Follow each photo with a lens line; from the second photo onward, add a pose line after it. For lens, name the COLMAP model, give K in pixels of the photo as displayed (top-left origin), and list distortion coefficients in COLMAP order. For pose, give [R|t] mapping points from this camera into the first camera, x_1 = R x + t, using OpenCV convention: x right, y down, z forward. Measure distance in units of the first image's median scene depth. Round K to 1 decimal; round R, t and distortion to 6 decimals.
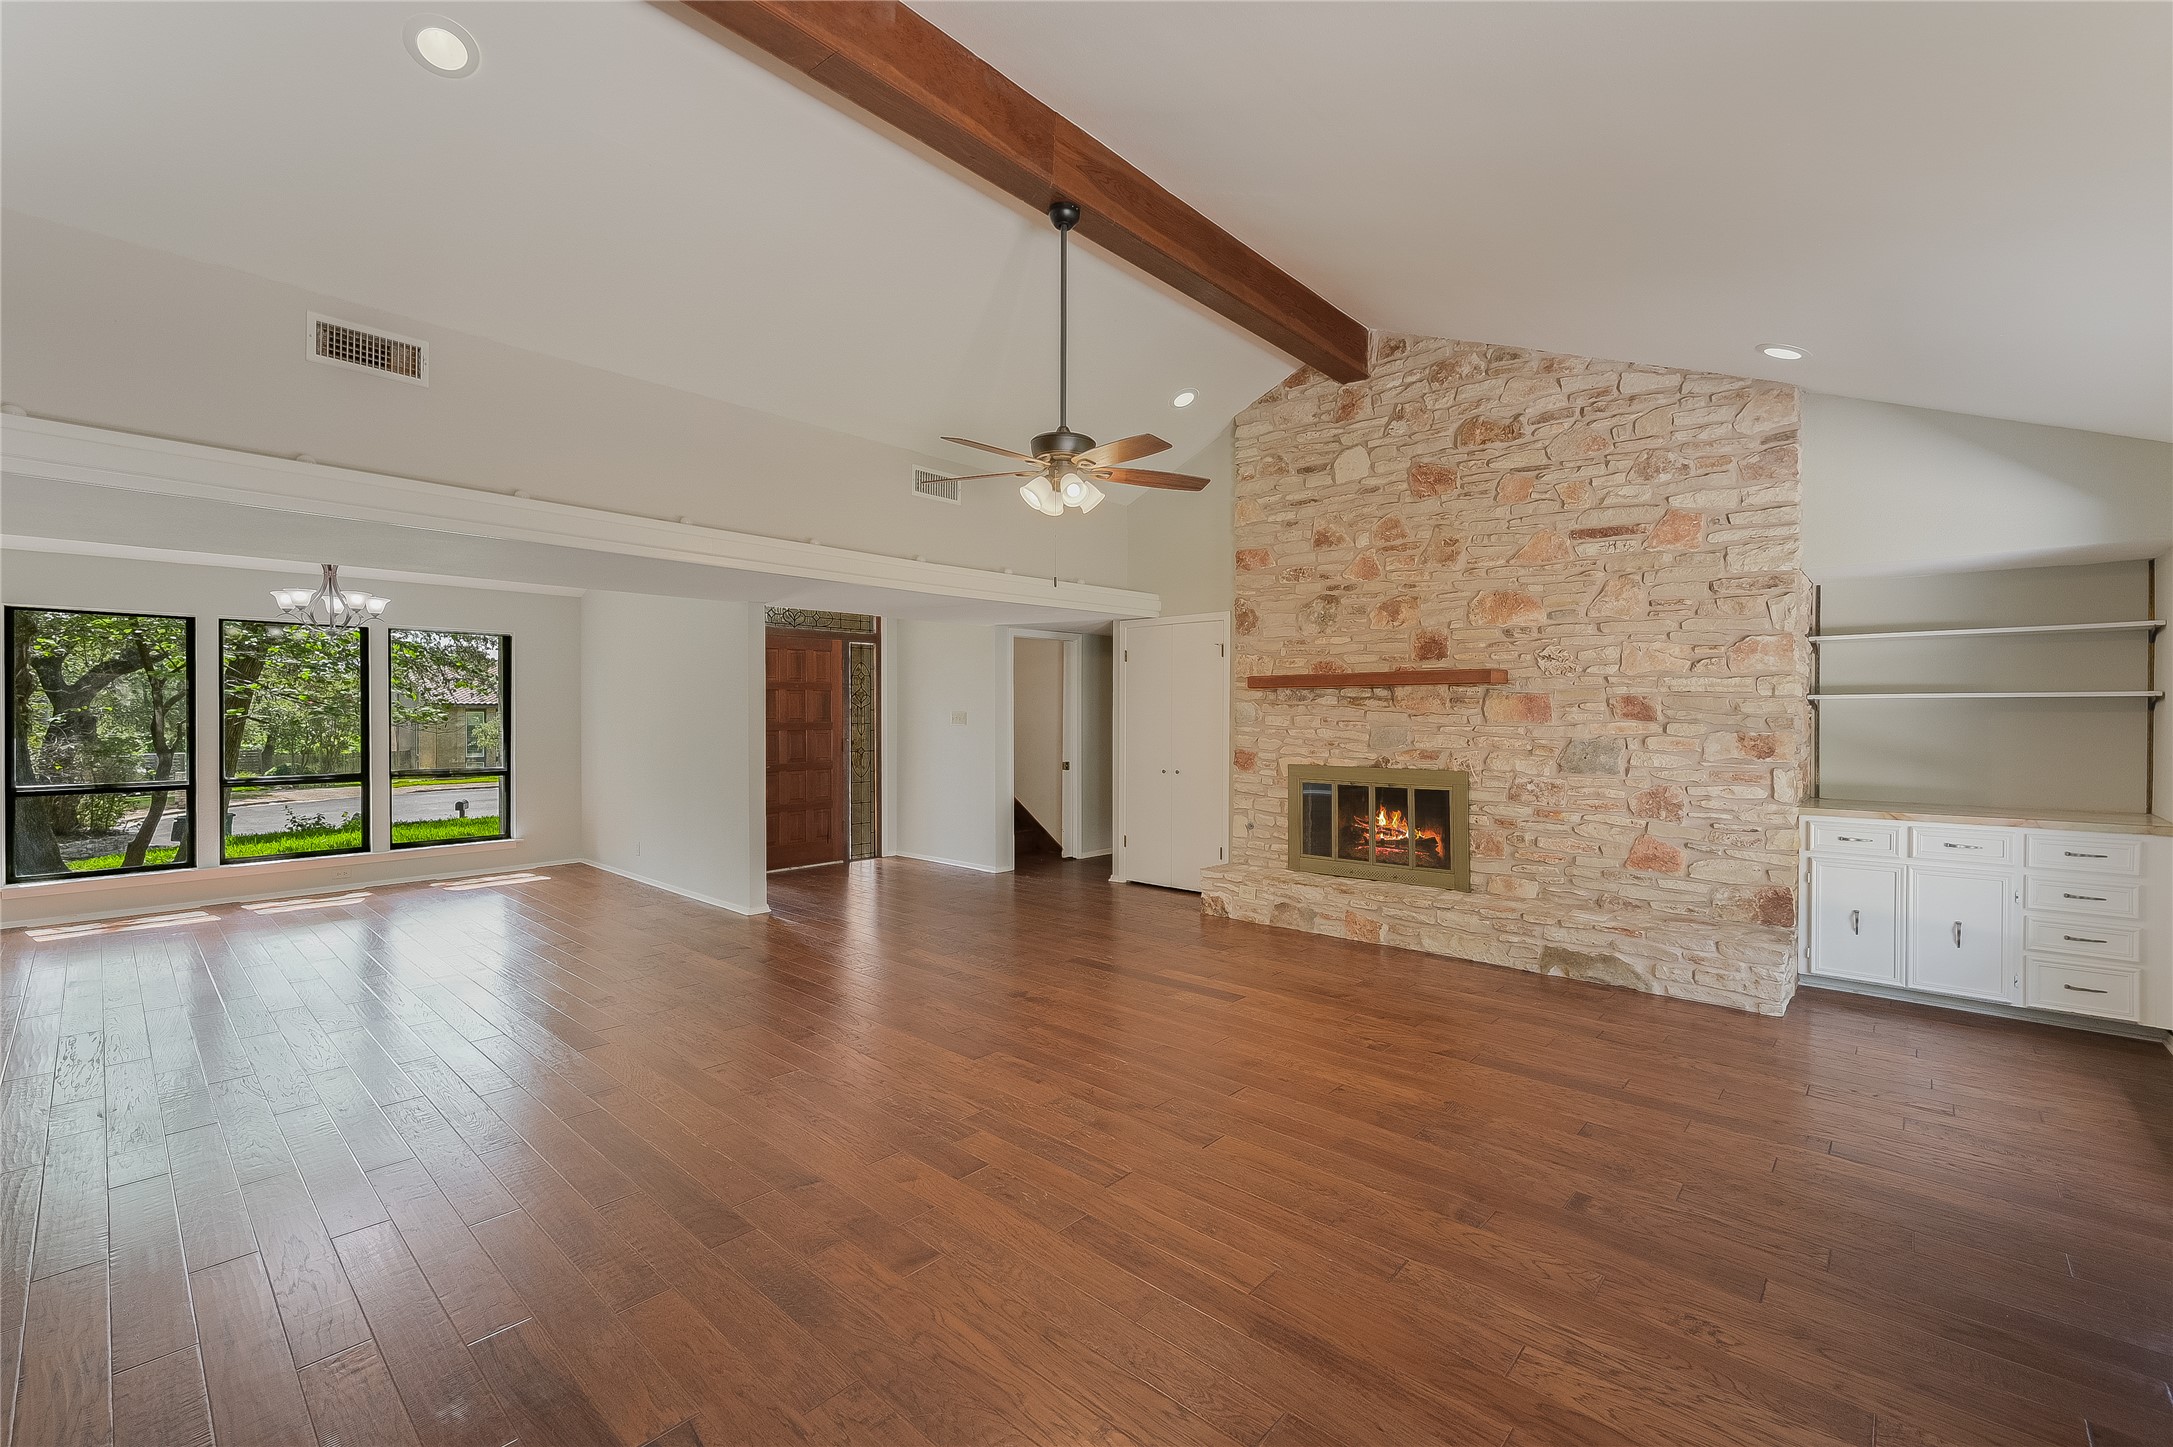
lens RADIAL K [[905.1, 0, 1072.6], [0, 905.1, 721.4], [0, 0, 1]] dist [0.002073, 0.000212]
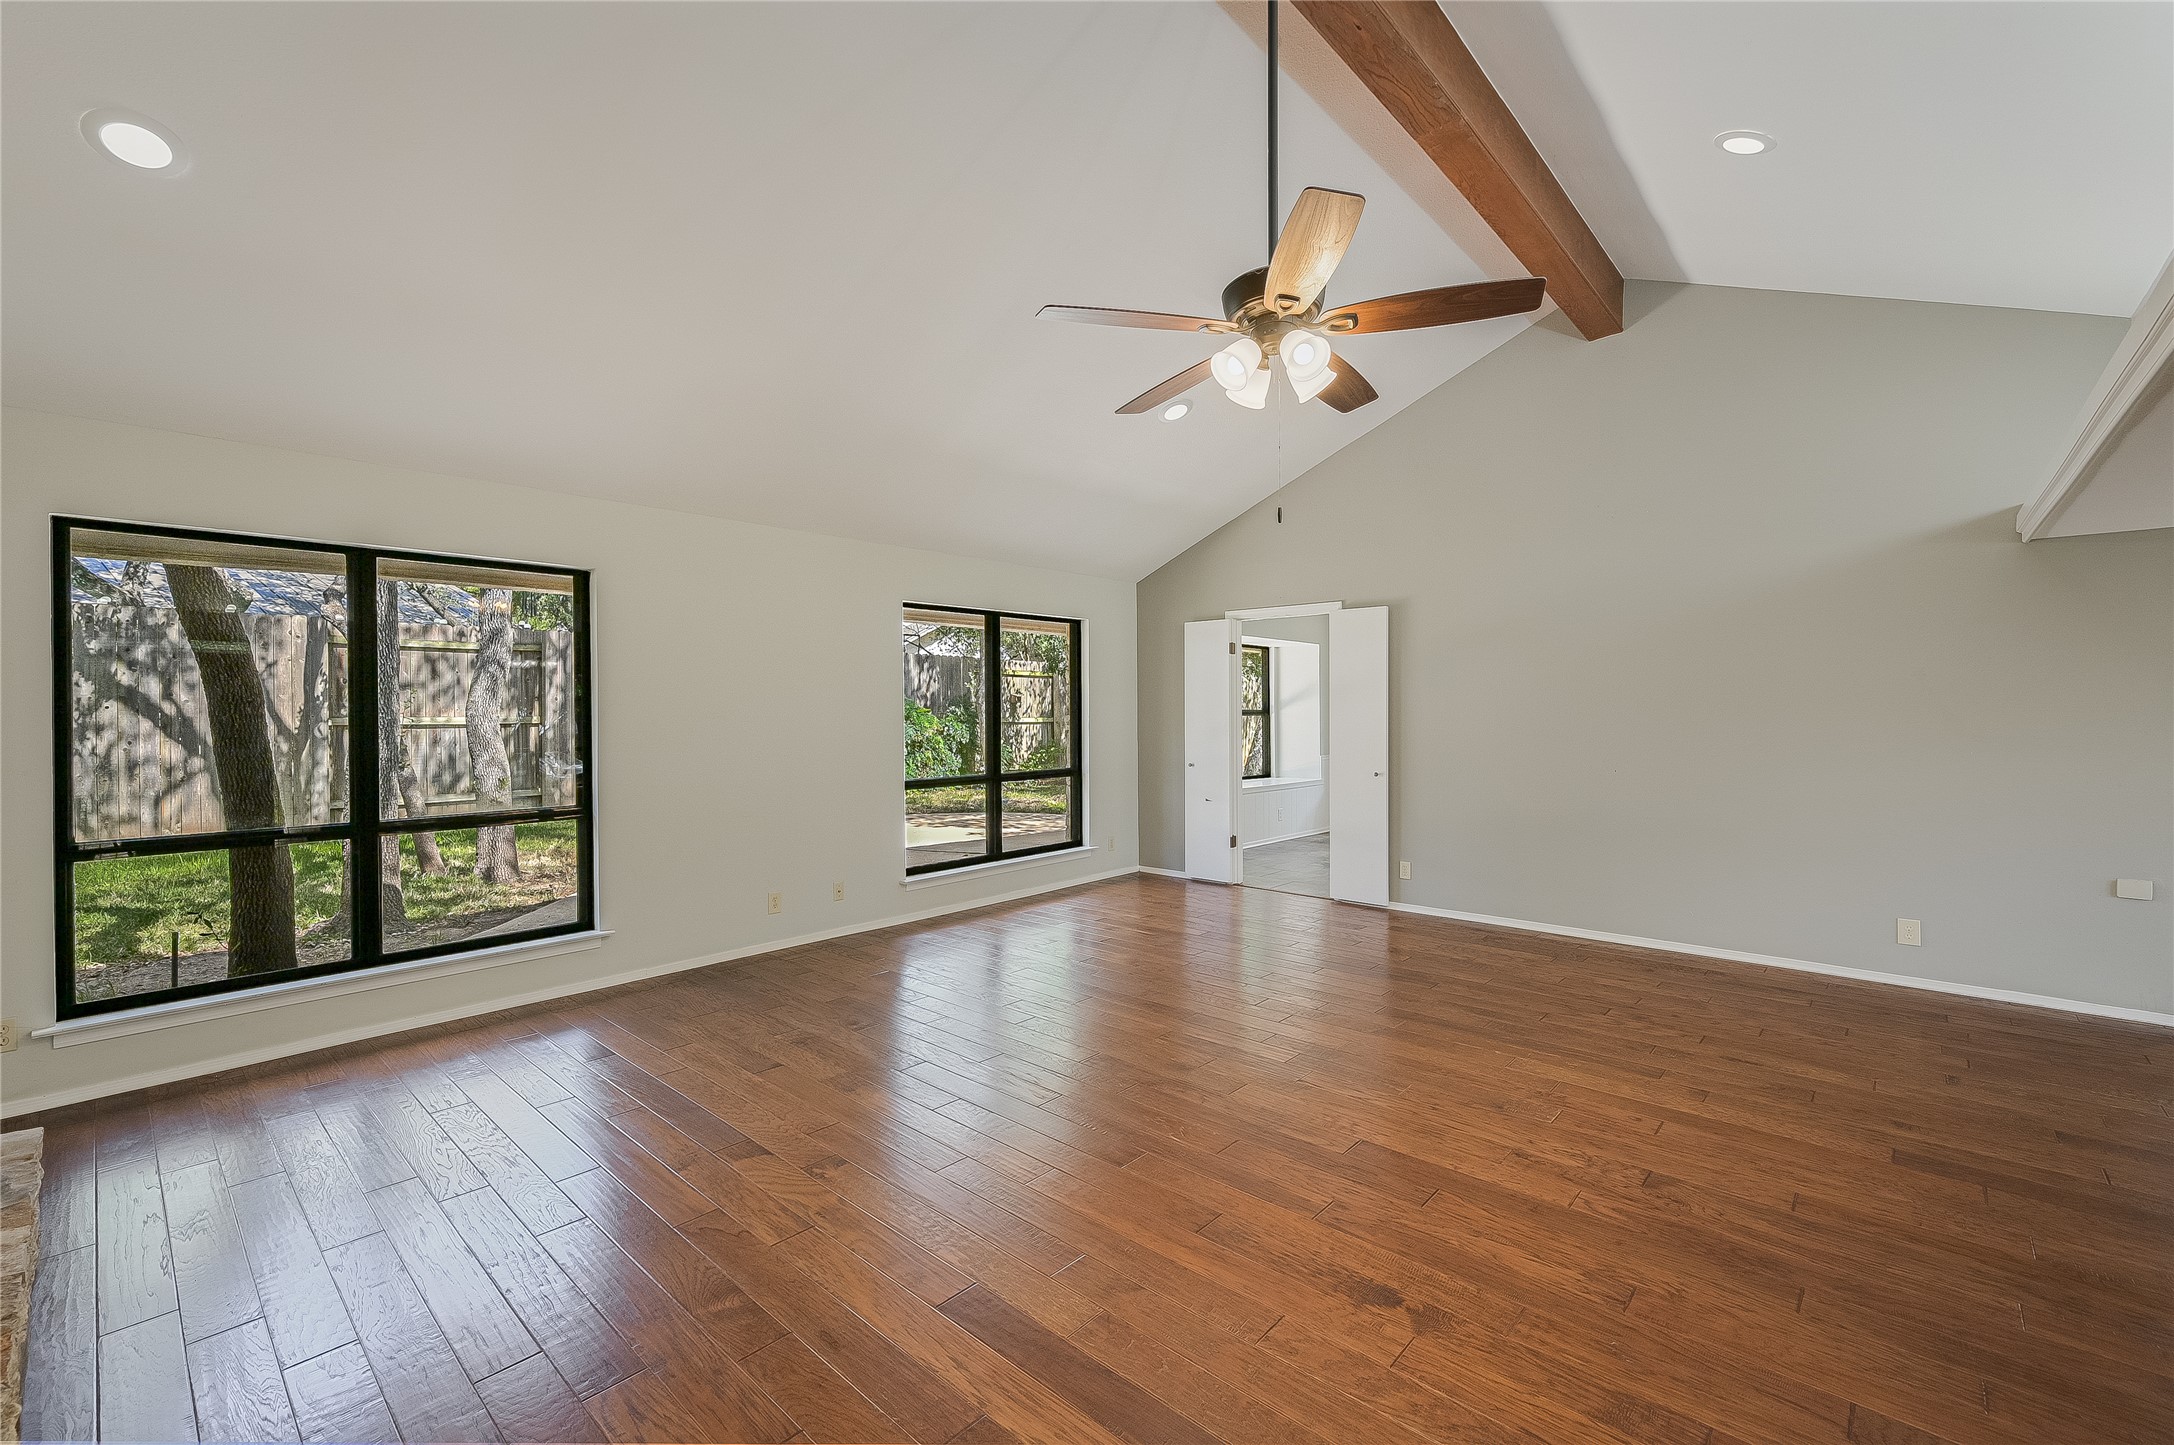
lens RADIAL K [[902.9, 0, 1076.6], [0, 902.9, 719.6], [0, 0, 1]] dist [0.010765, 0.000003]
pose [[-0.999994, 0.003368, 0.000405, 0.092550], [0.003375, 0.999834, 0.017890, -0.009166], [-0.000345, 0.017892, -0.999840, 1.173979]]
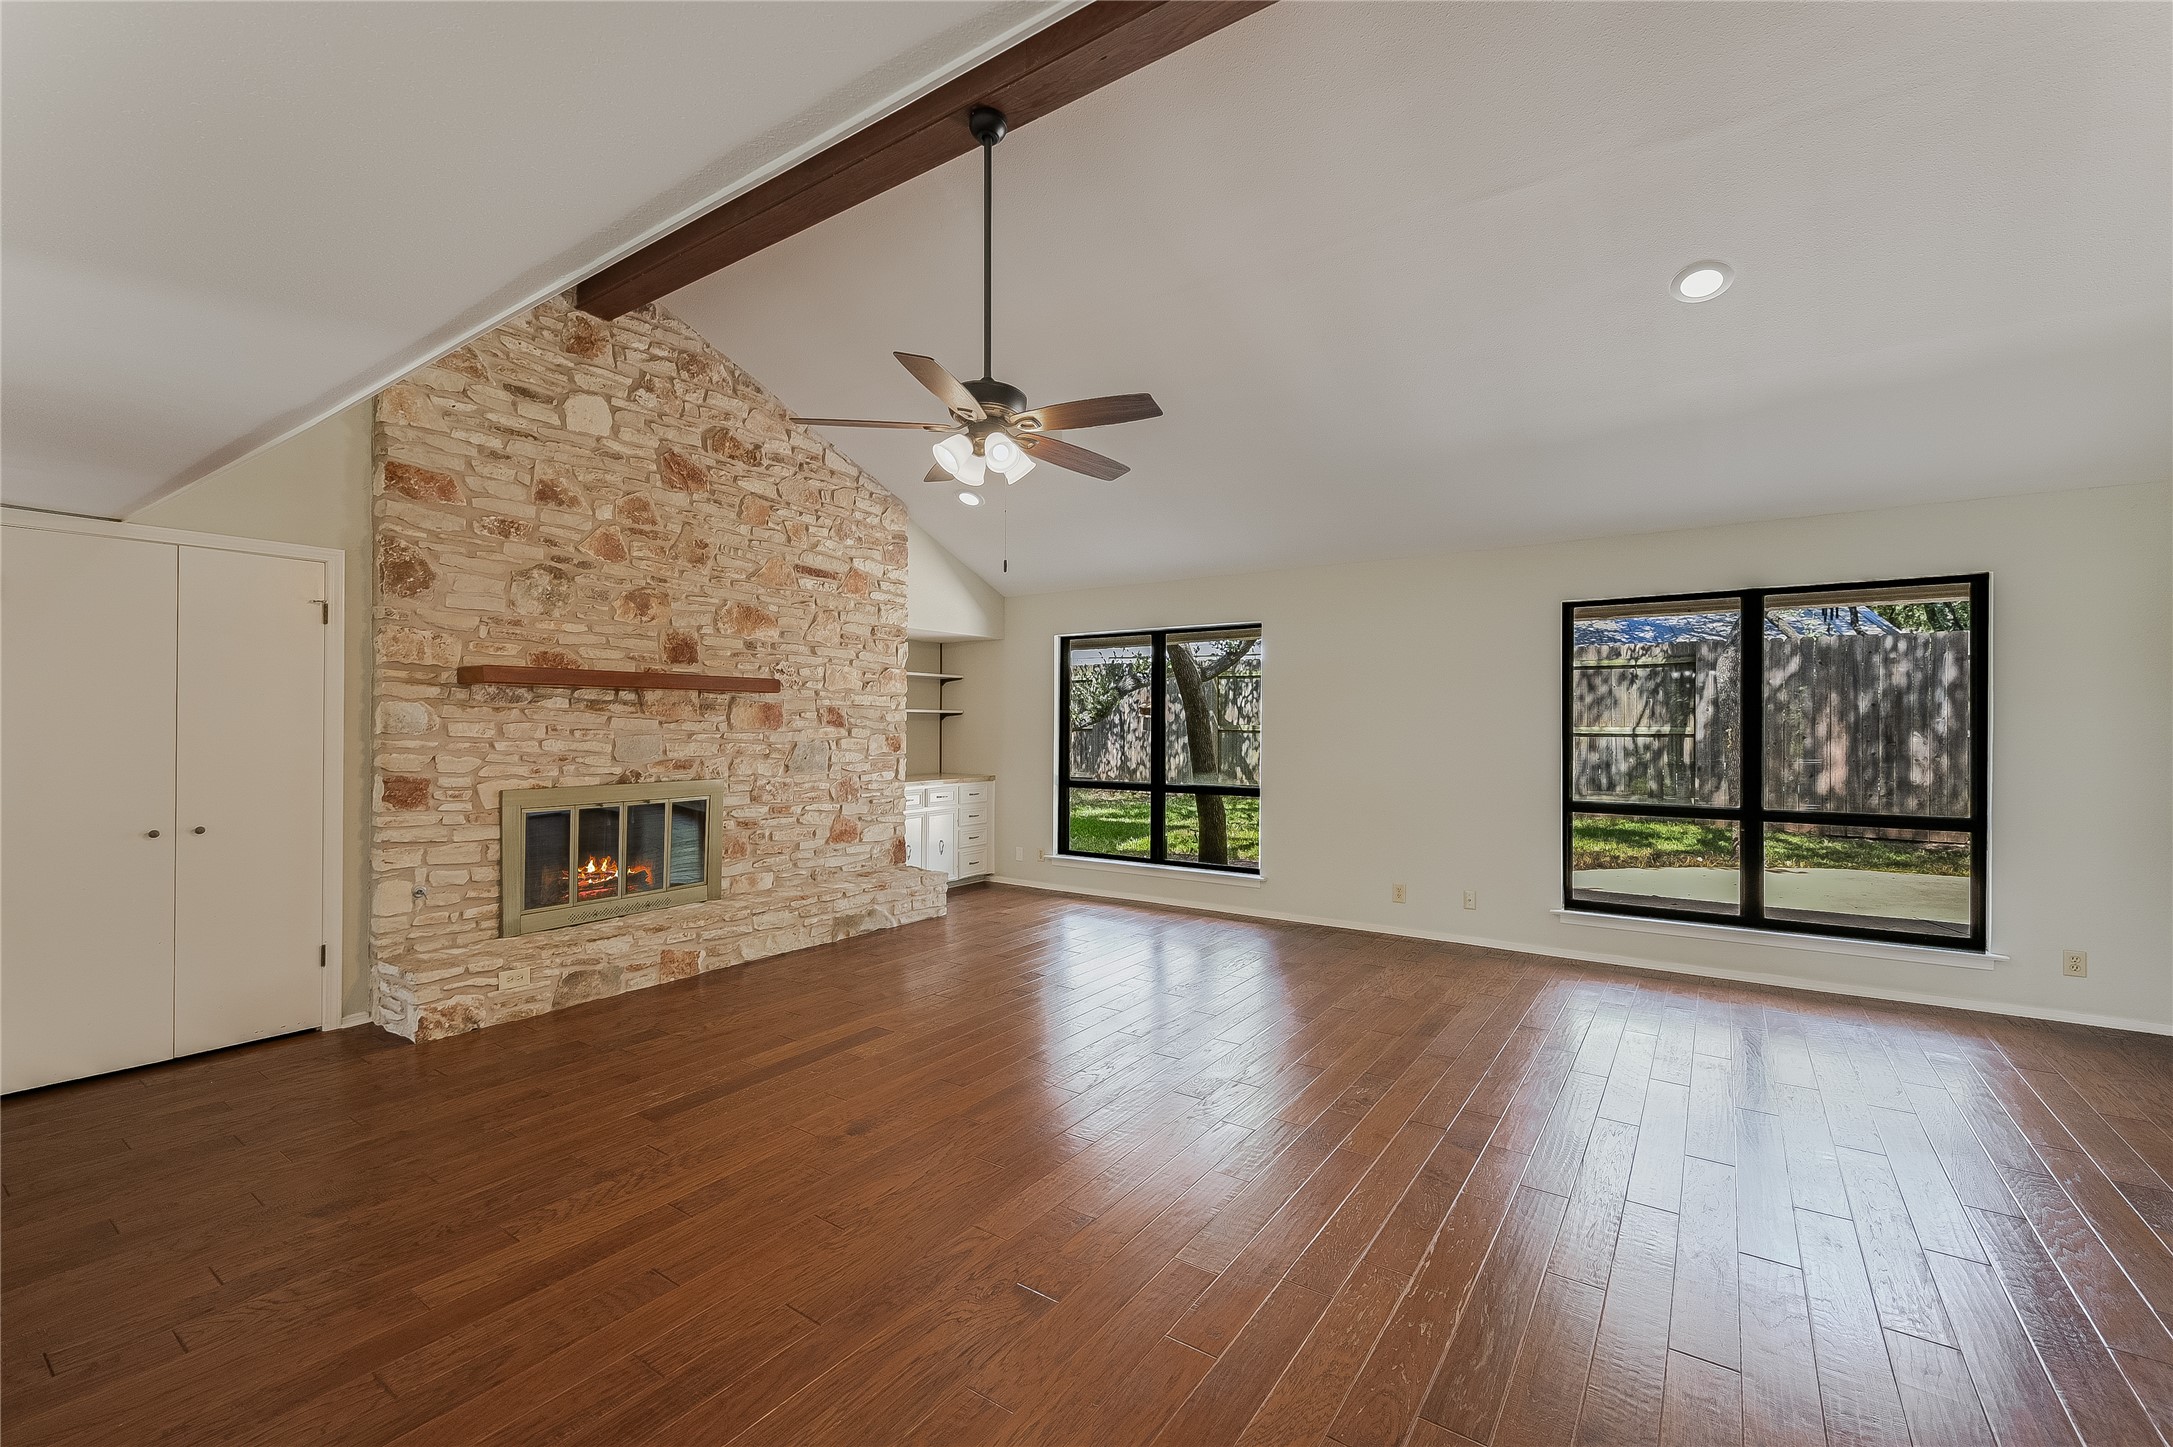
lens RADIAL K [[905.1, 0, 1072.6], [0, 905.1, 721.4], [0, 0, 1]] dist [0.002073, 0.000212]
pose [[-0.122691, 0.000874, 0.992444, -0.601622], [0.005919, 0.999982, -0.000149, -0.005299], [-0.992427, 0.005856, -0.122694, 0.729207]]
